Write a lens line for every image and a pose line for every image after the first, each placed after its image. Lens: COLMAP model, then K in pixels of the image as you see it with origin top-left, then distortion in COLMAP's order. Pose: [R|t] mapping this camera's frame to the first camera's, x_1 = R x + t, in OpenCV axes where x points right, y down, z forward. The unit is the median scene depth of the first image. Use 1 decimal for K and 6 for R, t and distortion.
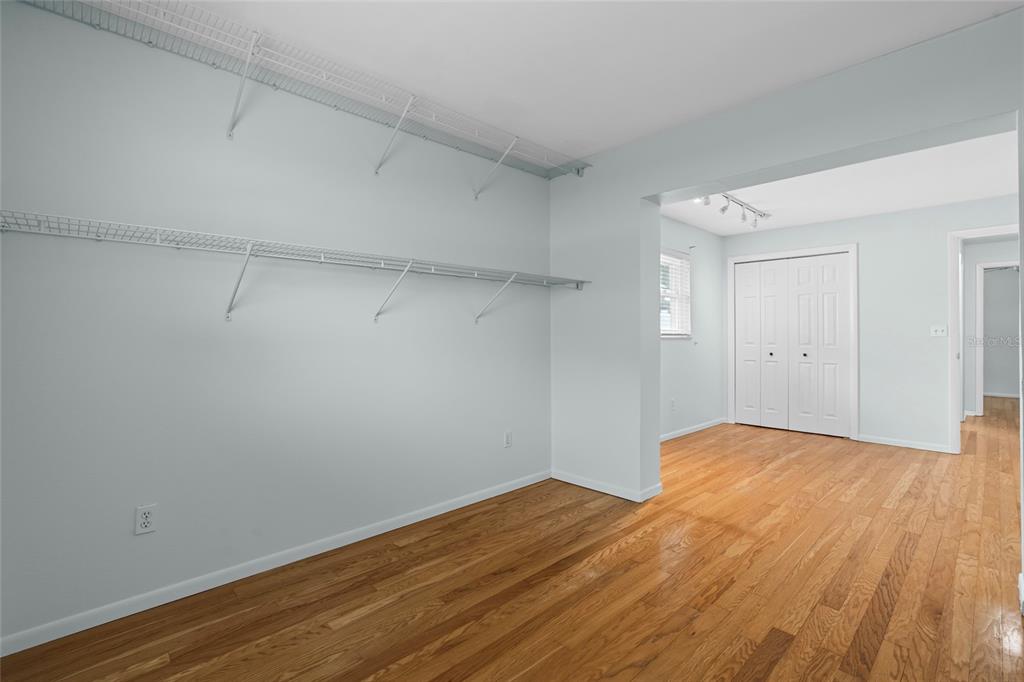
lens RADIAL K [[467.1, 0, 511.8], [0, 467.1, 337.5], [0, 0, 1]] dist [-0.002250, -0.000057]
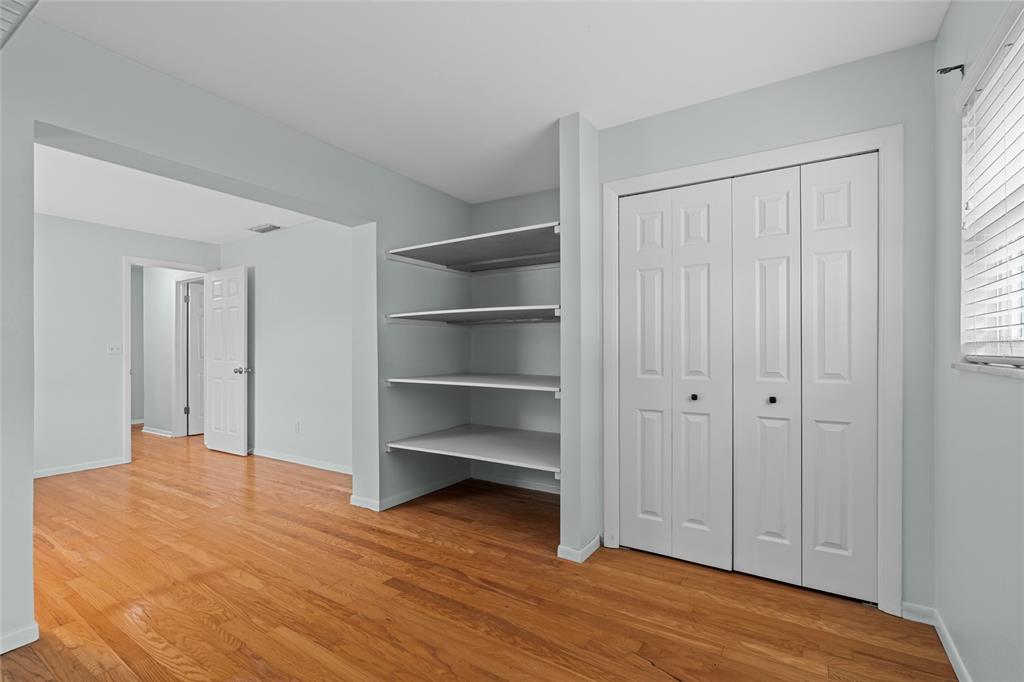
lens RADIAL K [[467.1, 0, 511.8], [0, 467.1, 346.2], [0, 0, 1]] dist [-0.002250, -0.000057]
pose [[-0.242449, 0.008688, 0.970125, -0.569120], [0.009168, 0.999936, -0.006664, -0.008683], [-0.970121, 0.007278, -0.242513, 0.719152]]
